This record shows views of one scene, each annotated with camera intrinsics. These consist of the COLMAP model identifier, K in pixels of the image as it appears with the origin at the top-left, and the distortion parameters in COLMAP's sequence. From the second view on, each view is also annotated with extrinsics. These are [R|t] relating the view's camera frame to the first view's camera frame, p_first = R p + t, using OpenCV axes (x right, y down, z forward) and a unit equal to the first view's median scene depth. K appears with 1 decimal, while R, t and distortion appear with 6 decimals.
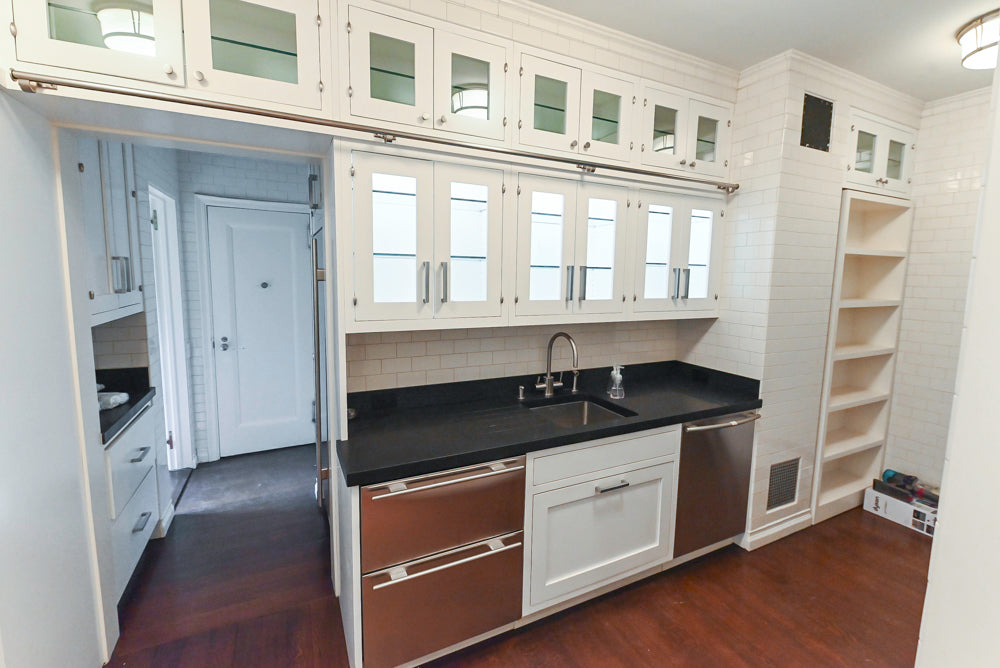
lens RADIAL K [[426.8, 0, 499.7], [0, 426.8, 322.0], [0, 0, 1]] dist [-0.003186, -0.002374]
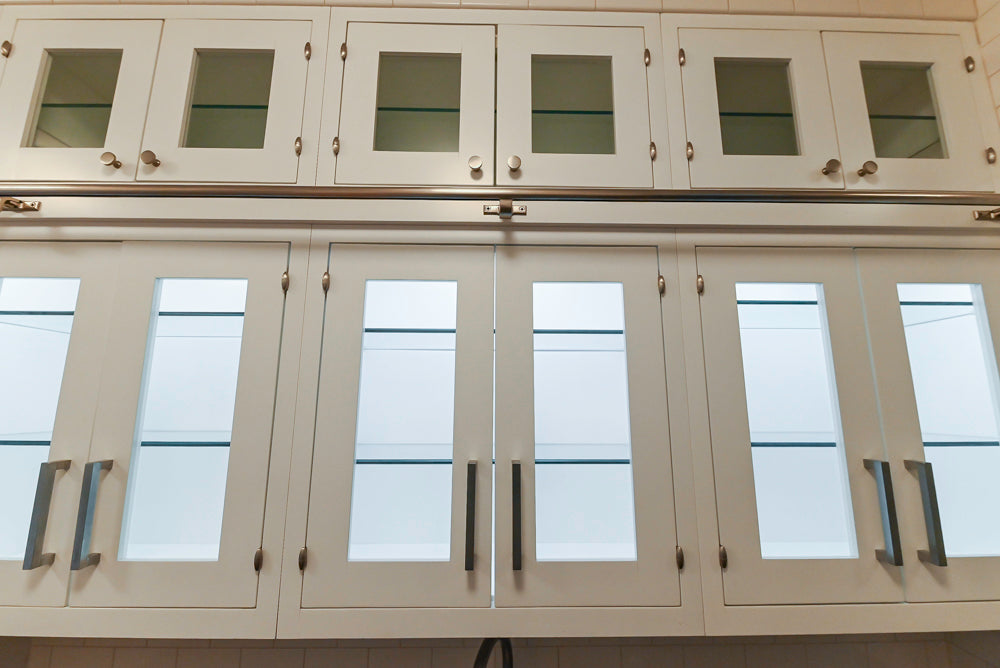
lens RADIAL K [[413.9, 0, 502.0], [0, 413.9, 339.3], [0, 0, 1]] dist [0.001747, -0.005833]
pose [[0.907326, -0.086736, -0.411384, 0.356800], [-0.034256, 0.959983, -0.277954, -0.141221], [0.419030, 0.266287, 0.868047, 0.711779]]
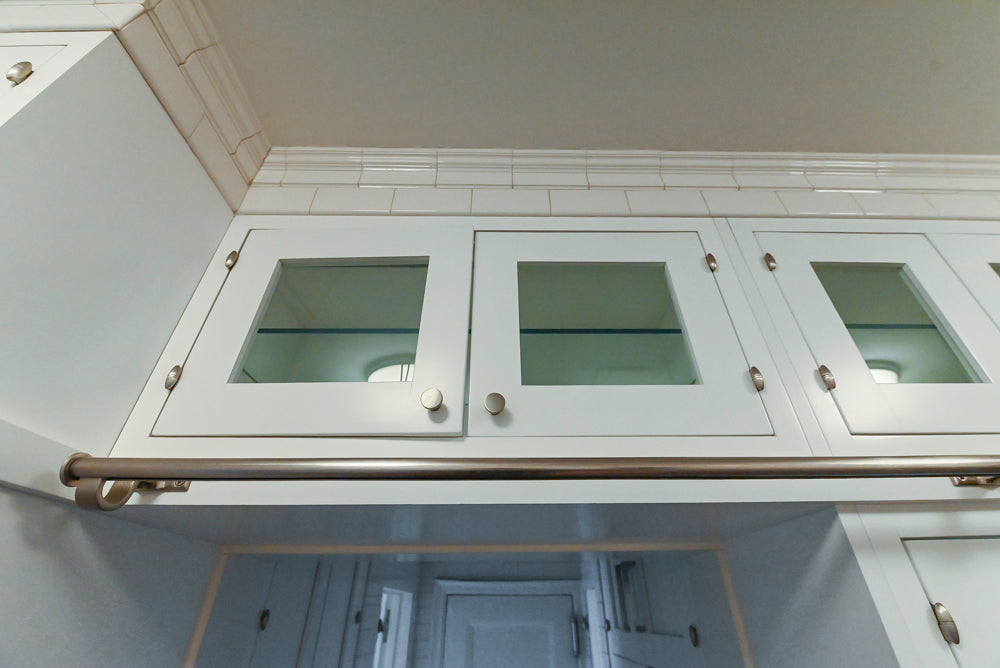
lens RADIAL K [[413.9, 0, 512.4], [0, 413.9, 343.1], [0, 0, 1]] dist [0.001747, -0.005833]
pose [[0.904173, -0.256622, -0.341490, -0.375319], [-0.022993, 0.769035, -0.638793, -0.257806], [0.426546, 0.585432, 0.689440, 0.485282]]
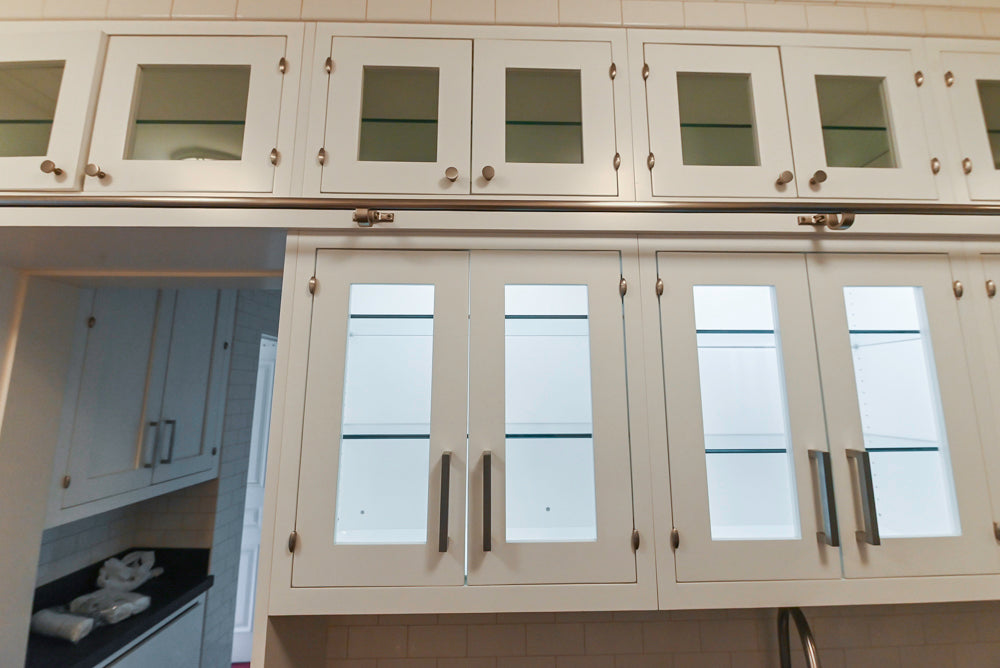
lens RADIAL K [[413.9, 0, 506.1], [0, 413.9, 326.6], [0, 0, 1]] dist [0.001747, -0.005833]
pose [[0.908347, -0.085074, -0.409473, 0.071813], [-0.030885, 0.962772, -0.268543, -0.137149], [0.417076, 0.256577, 0.871904, 0.534117]]
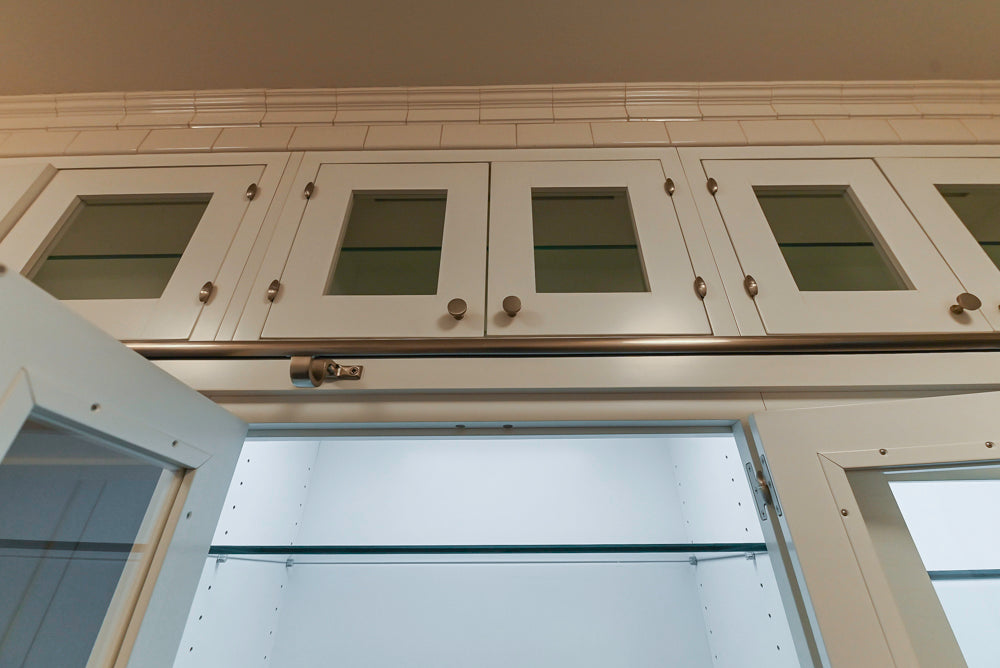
lens RADIAL K [[413.9, 0, 505.1], [0, 413.9, 331.2], [0, 0, 1]] dist [0.001747, -0.005833]
pose [[0.892292, -0.249392, -0.376322, -0.010762], [-0.033052, 0.795245, -0.605387, -0.220304], [0.450247, 0.552620, 0.701348, 0.670773]]
